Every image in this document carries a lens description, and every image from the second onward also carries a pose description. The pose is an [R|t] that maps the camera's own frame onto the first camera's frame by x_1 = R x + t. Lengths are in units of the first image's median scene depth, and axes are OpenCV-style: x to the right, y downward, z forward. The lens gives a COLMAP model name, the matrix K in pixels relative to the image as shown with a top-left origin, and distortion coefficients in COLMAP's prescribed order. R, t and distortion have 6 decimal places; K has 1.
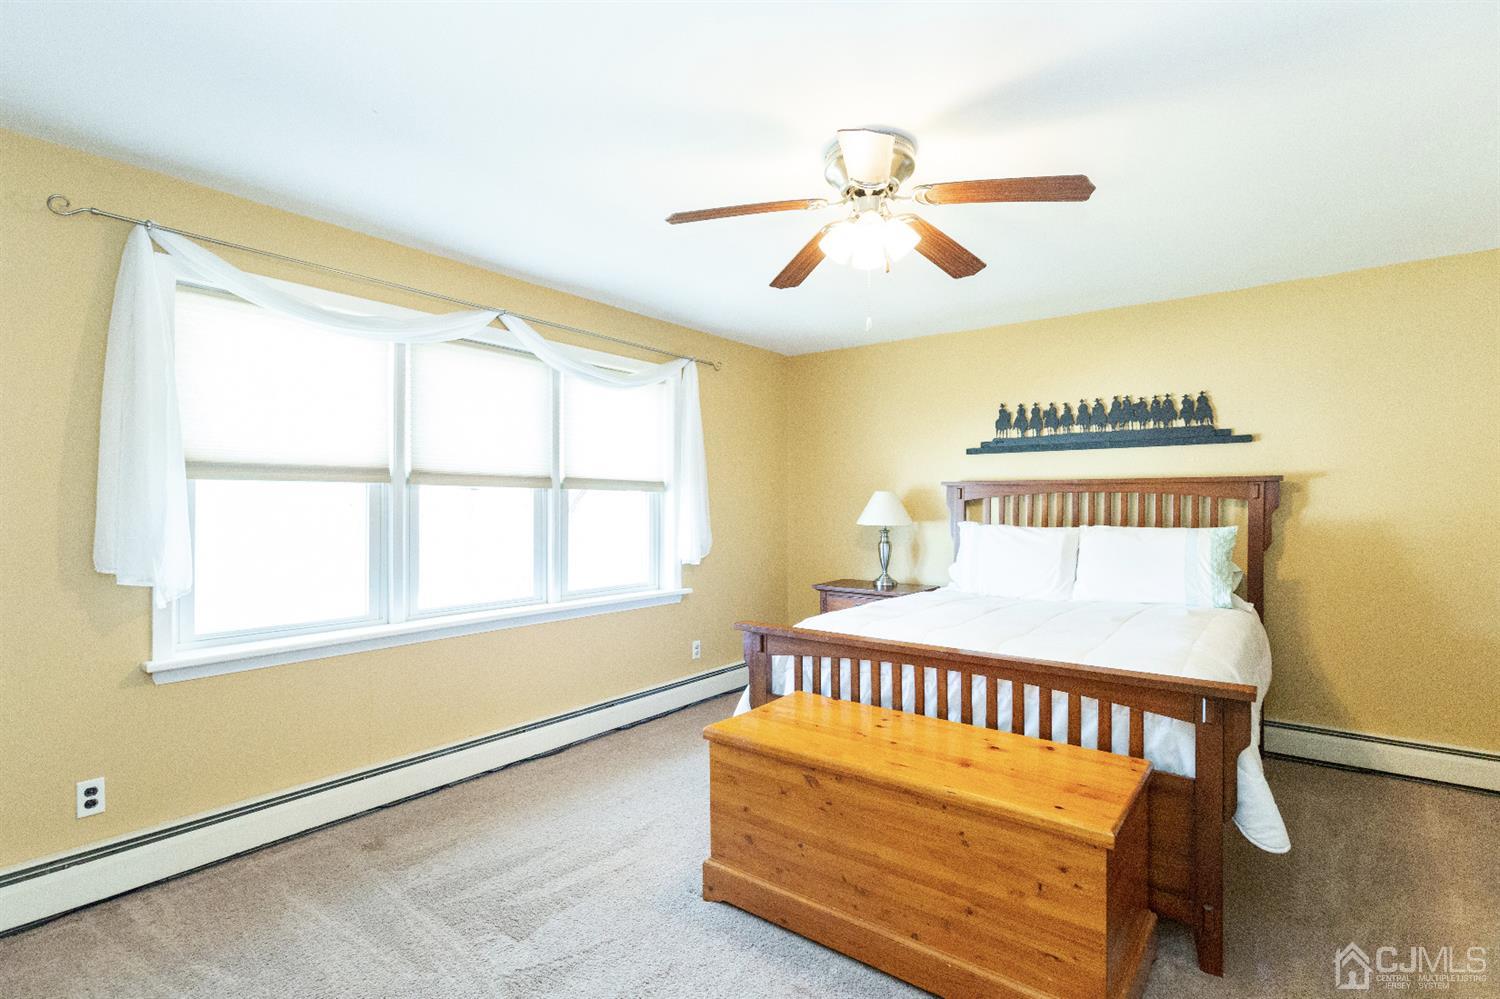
lens RADIAL K [[733.4, 0, 742.7], [0, 733.4, 495.7], [0, 0, 1]] dist [0.030974, 0.000180]
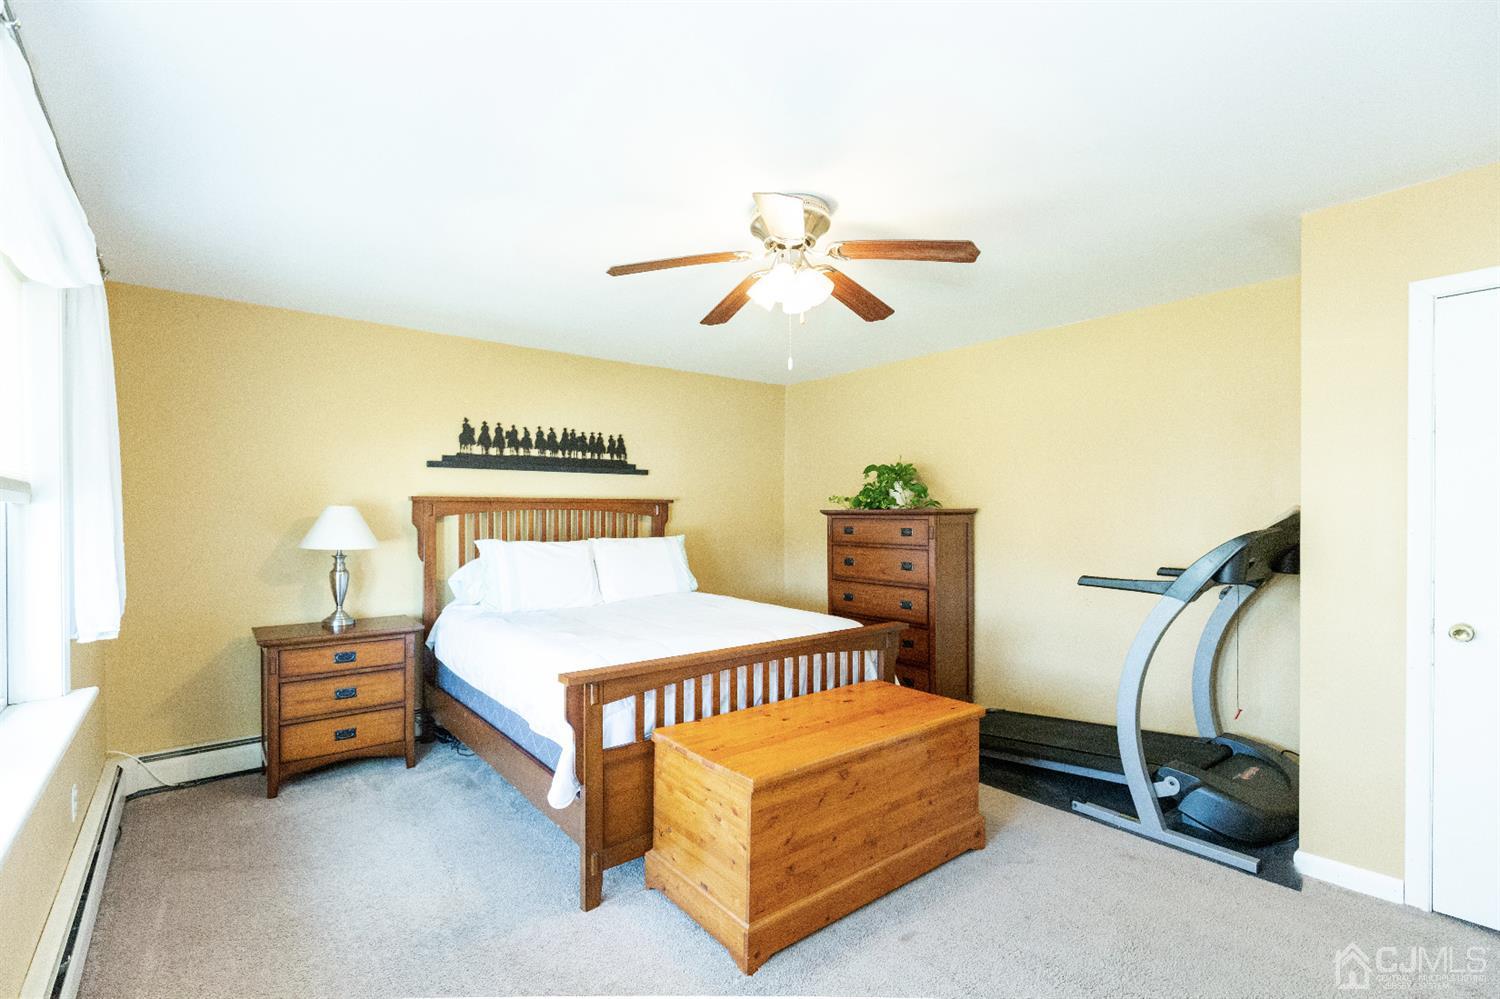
lens RADIAL K [[686.7, 0, 742.7], [0, 686.7, 505.1], [0, 0, 1]] dist [0.002737, -0.000616]
pose [[0.226836, 0.011526, 0.973865, -0.485649], [-0.007120, 0.999923, -0.010176, -0.002847], [-0.973907, -0.004625, 0.226901, 0.466661]]
